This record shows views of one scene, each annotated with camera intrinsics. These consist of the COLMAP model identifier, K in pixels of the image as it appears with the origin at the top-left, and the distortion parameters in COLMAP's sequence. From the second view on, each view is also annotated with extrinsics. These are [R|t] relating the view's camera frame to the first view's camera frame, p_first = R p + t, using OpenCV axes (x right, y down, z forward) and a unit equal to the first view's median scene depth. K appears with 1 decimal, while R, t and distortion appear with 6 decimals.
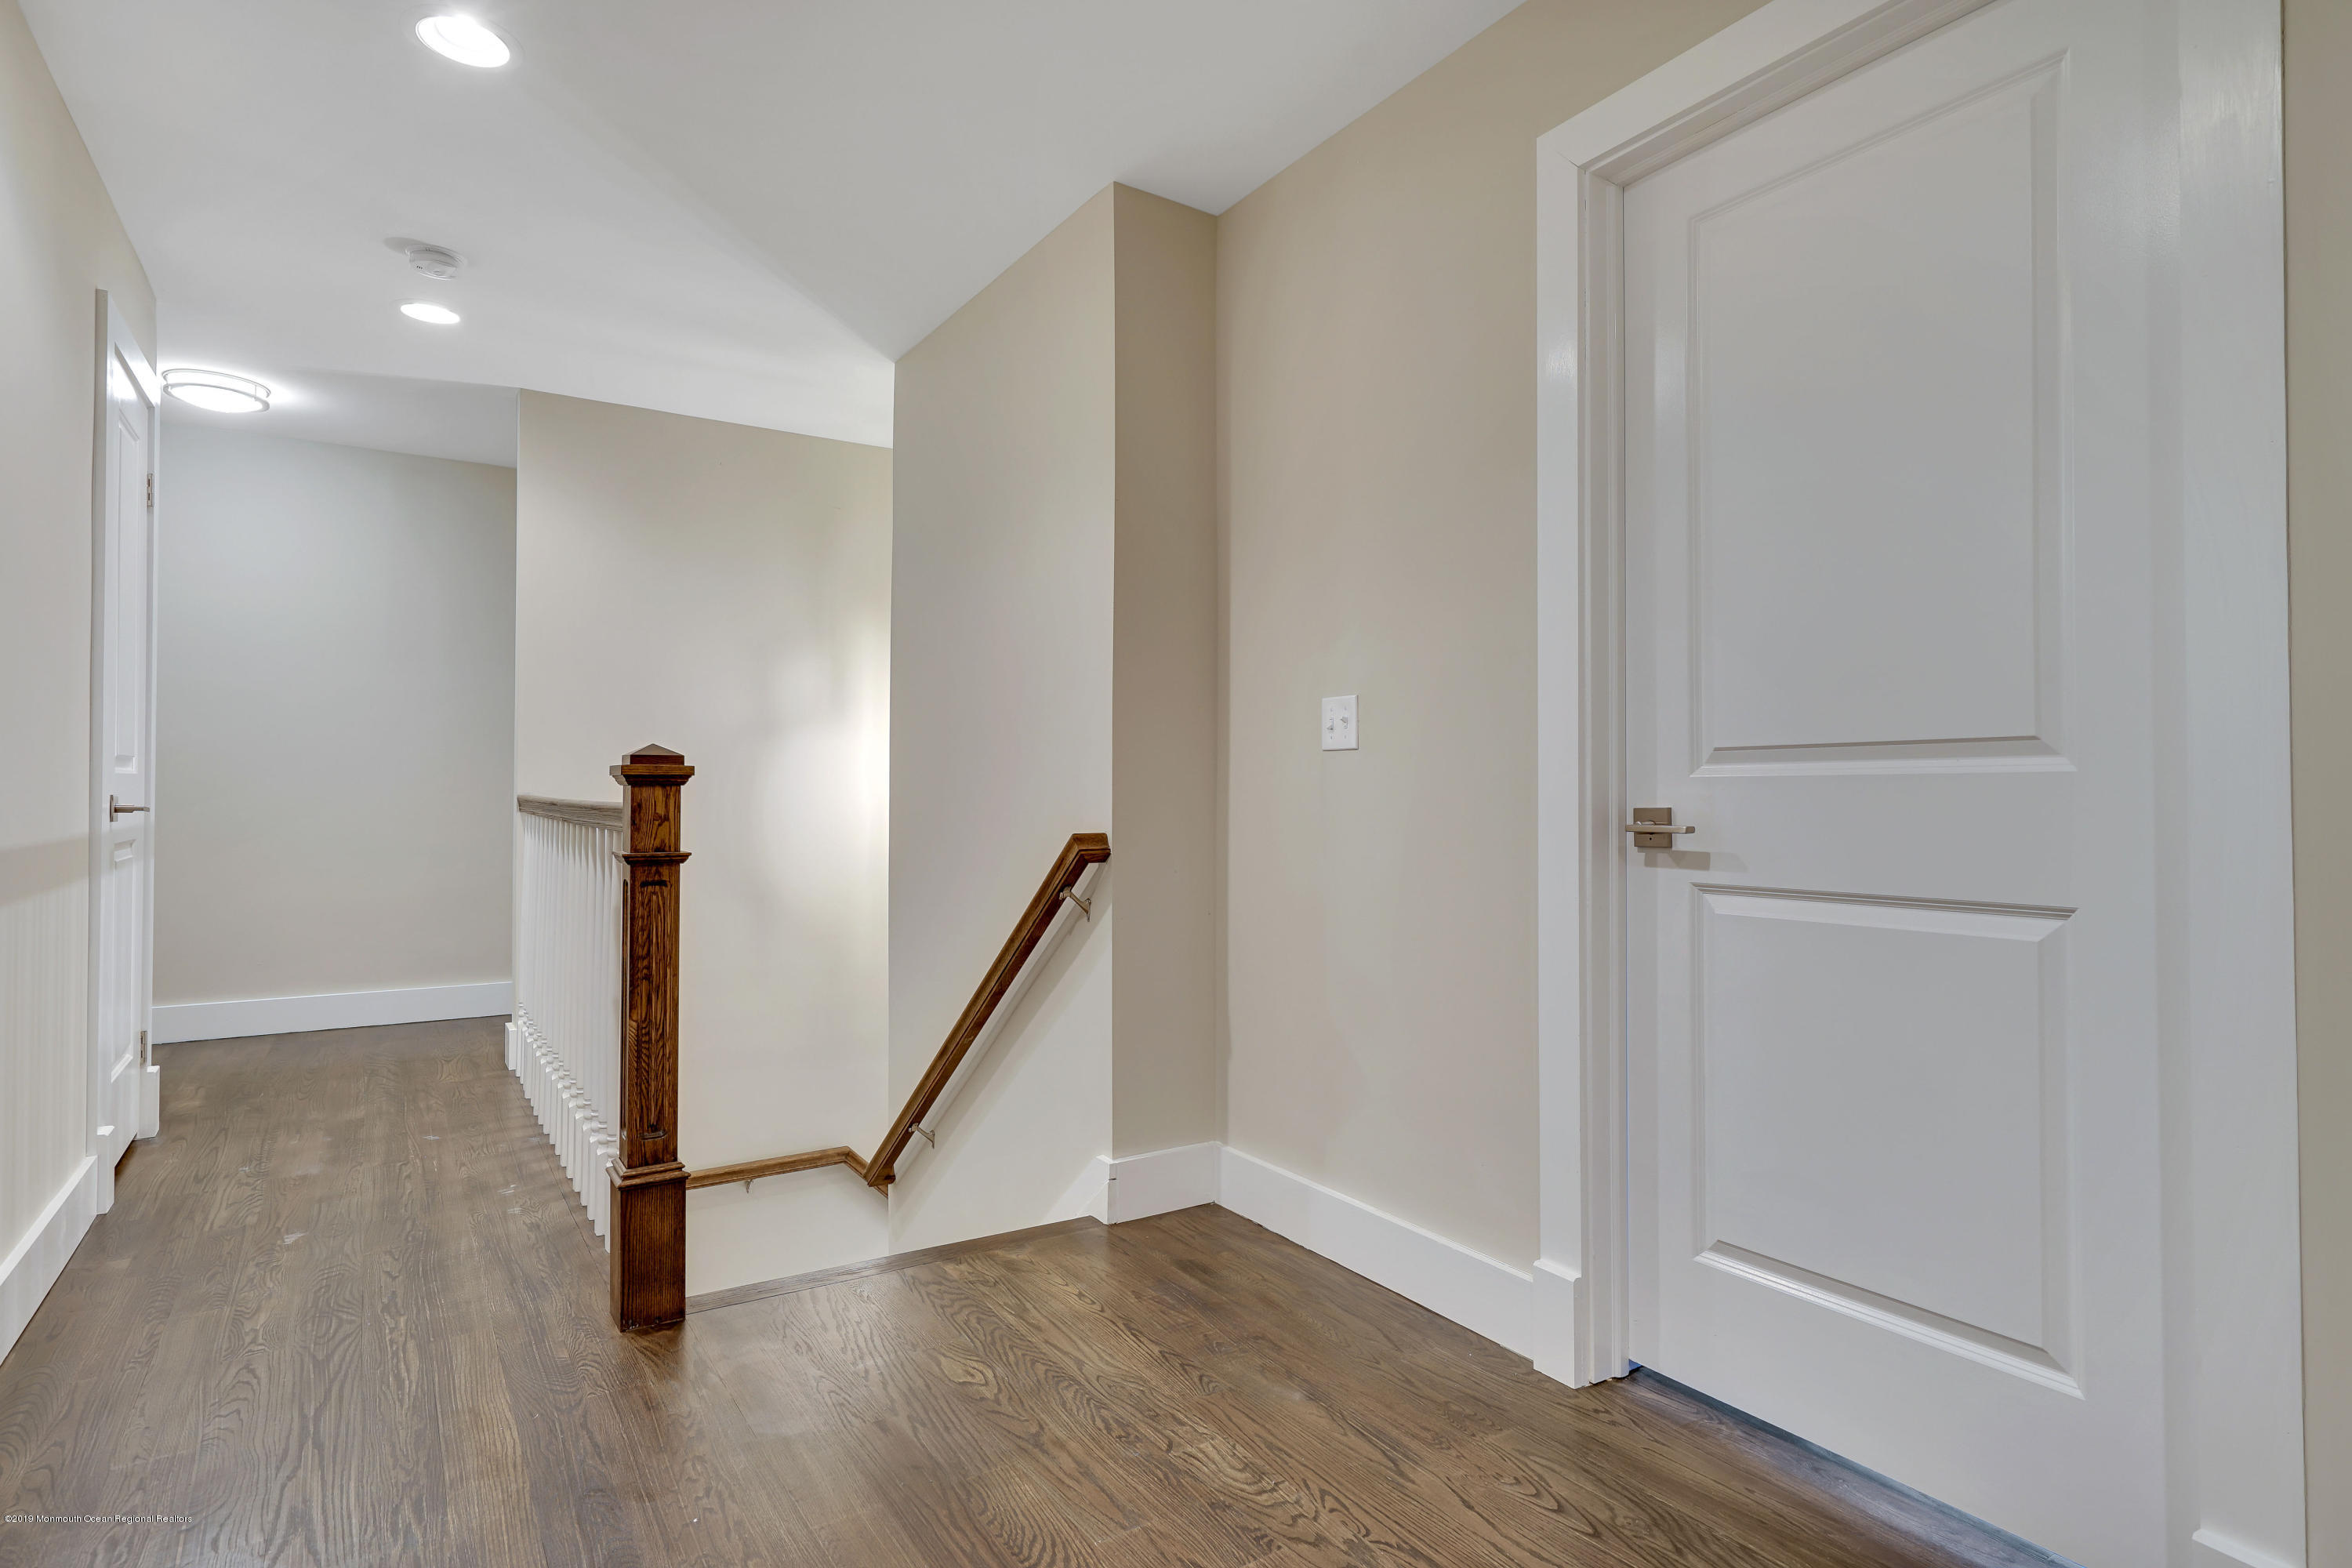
lens RADIAL K [[1215.2, 0, 1177.6], [0, 1215.2, 782.3], [0, 0, 1]] dist [-0.001362, -0.000064]
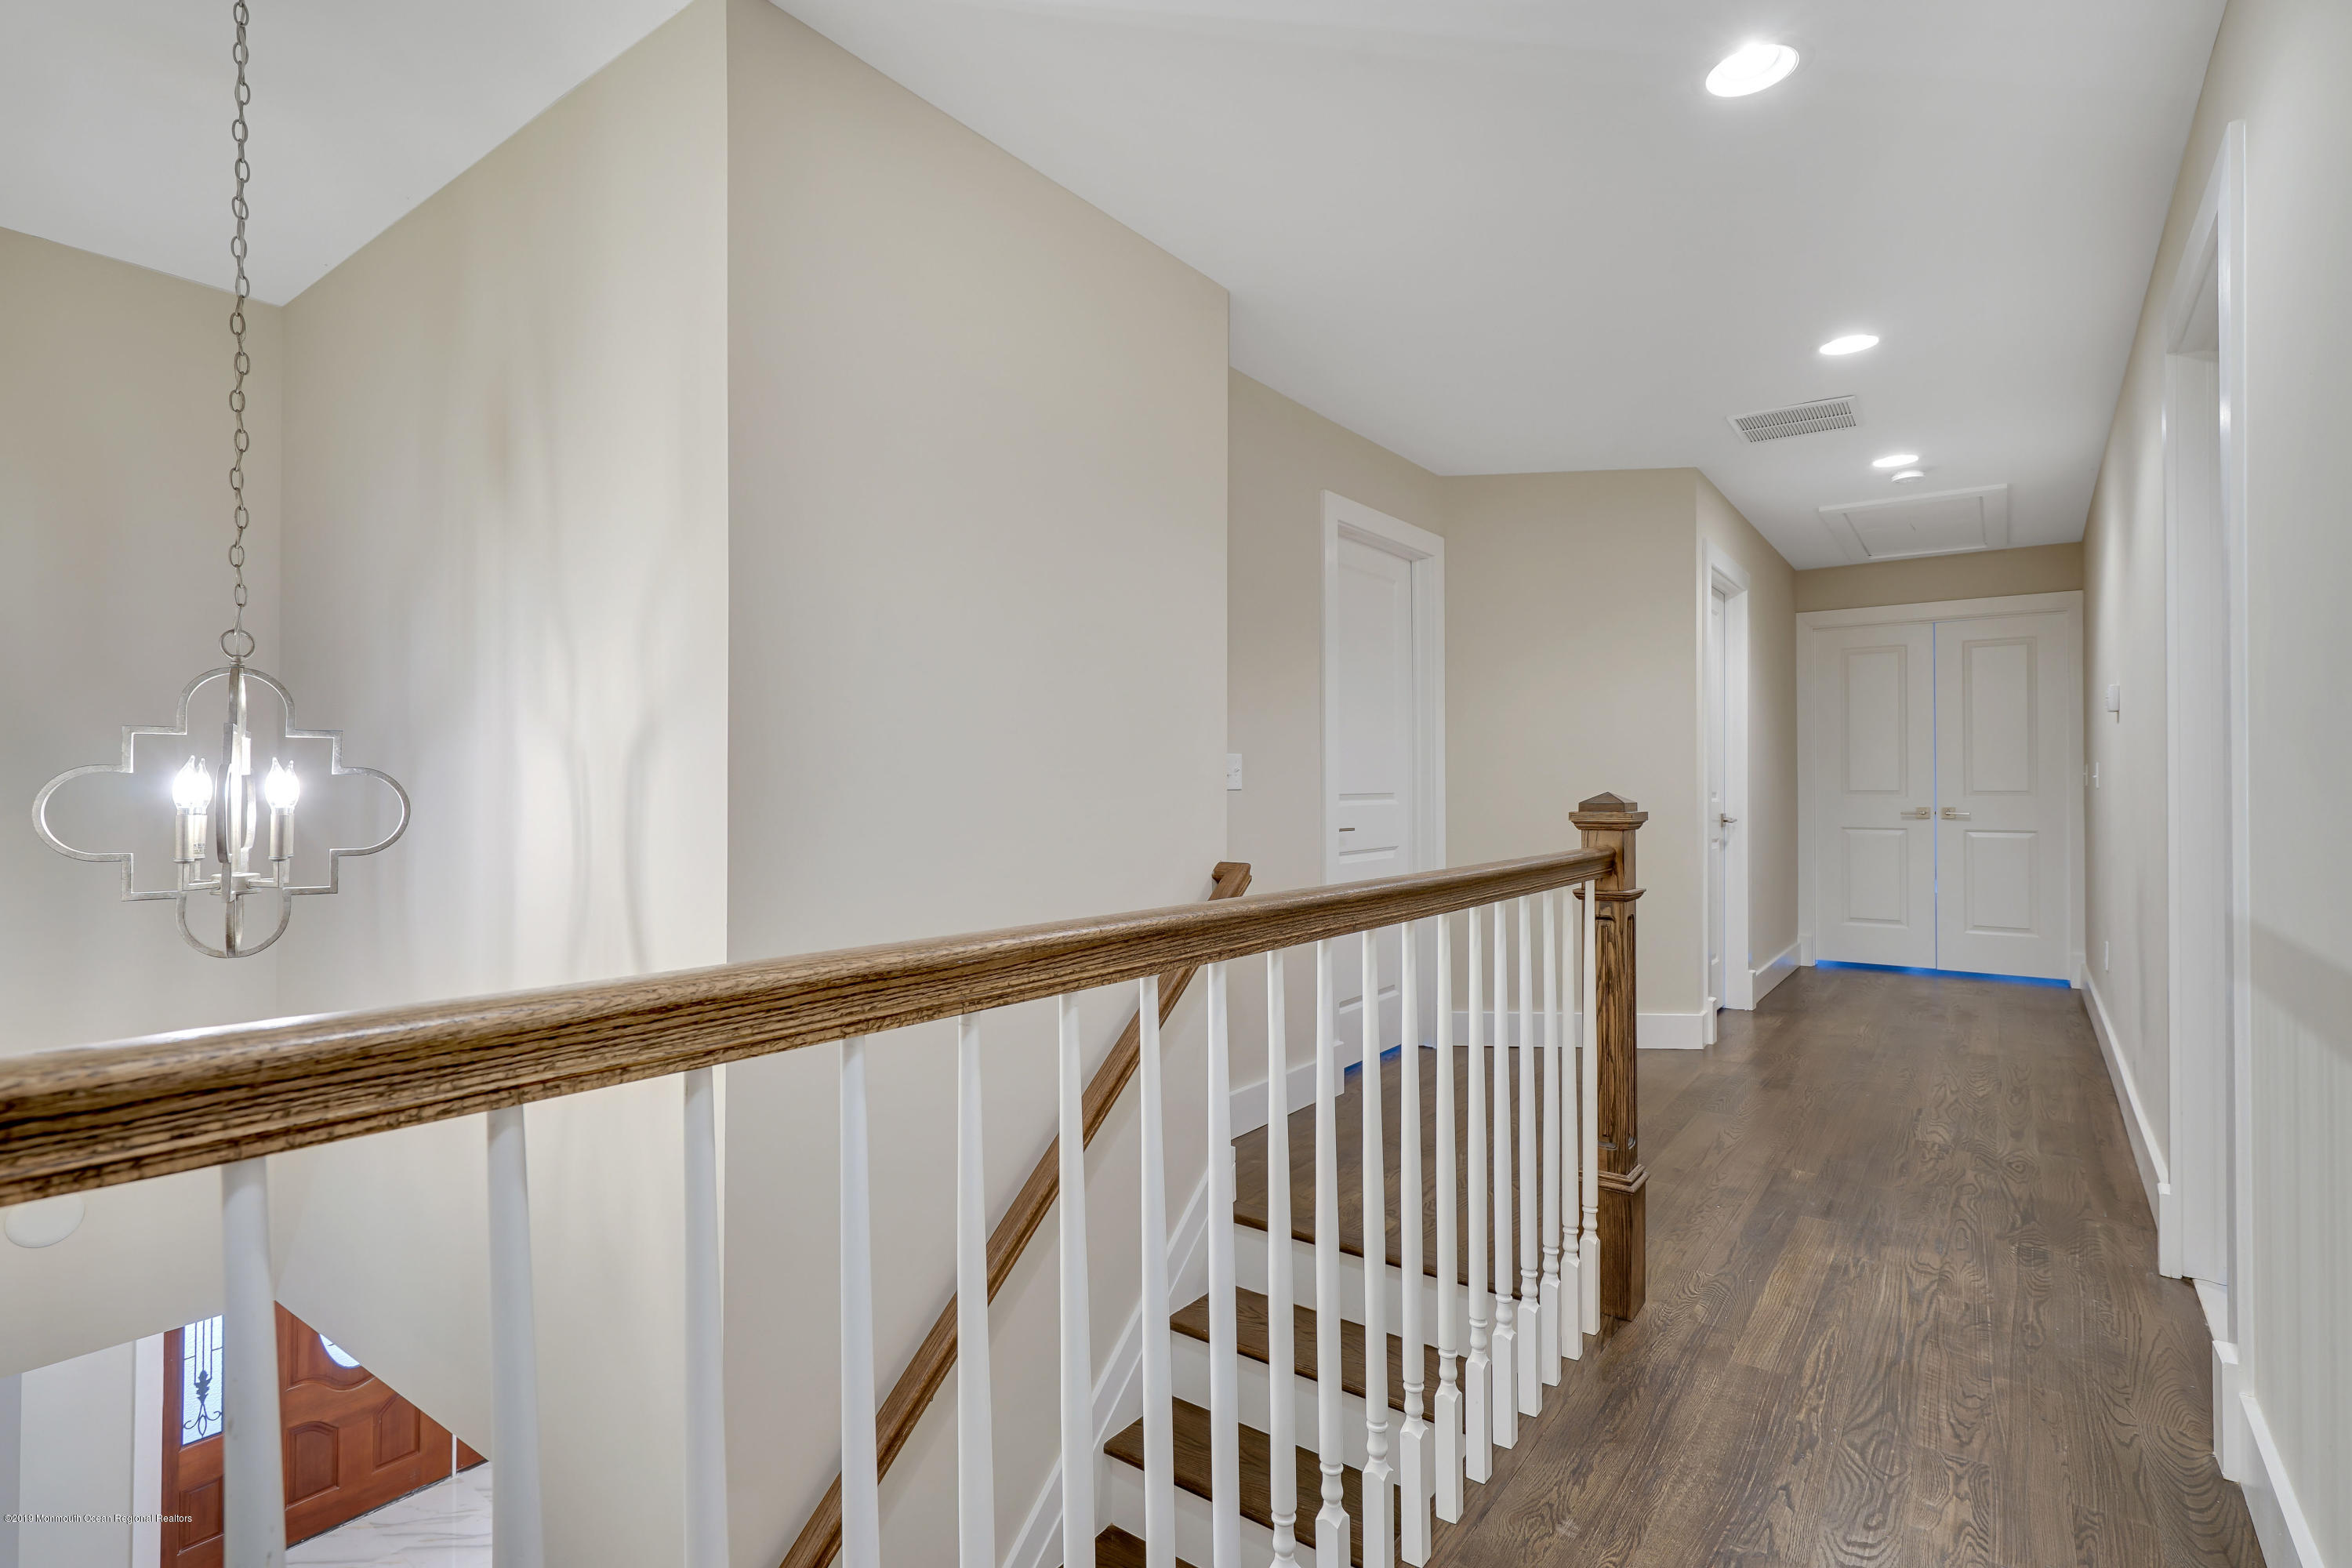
lens RADIAL K [[1145.8, 0, 1177.5], [0, 1145.8, 786.1], [0, 0, 1]] dist [0.000885, 0.000216]
pose [[-0.349026, -0.001213, 0.937112, -1.400542], [-0.004595, 0.999989, -0.000418, -0.038122], [-0.937102, -0.004452, -0.349028, 1.901865]]
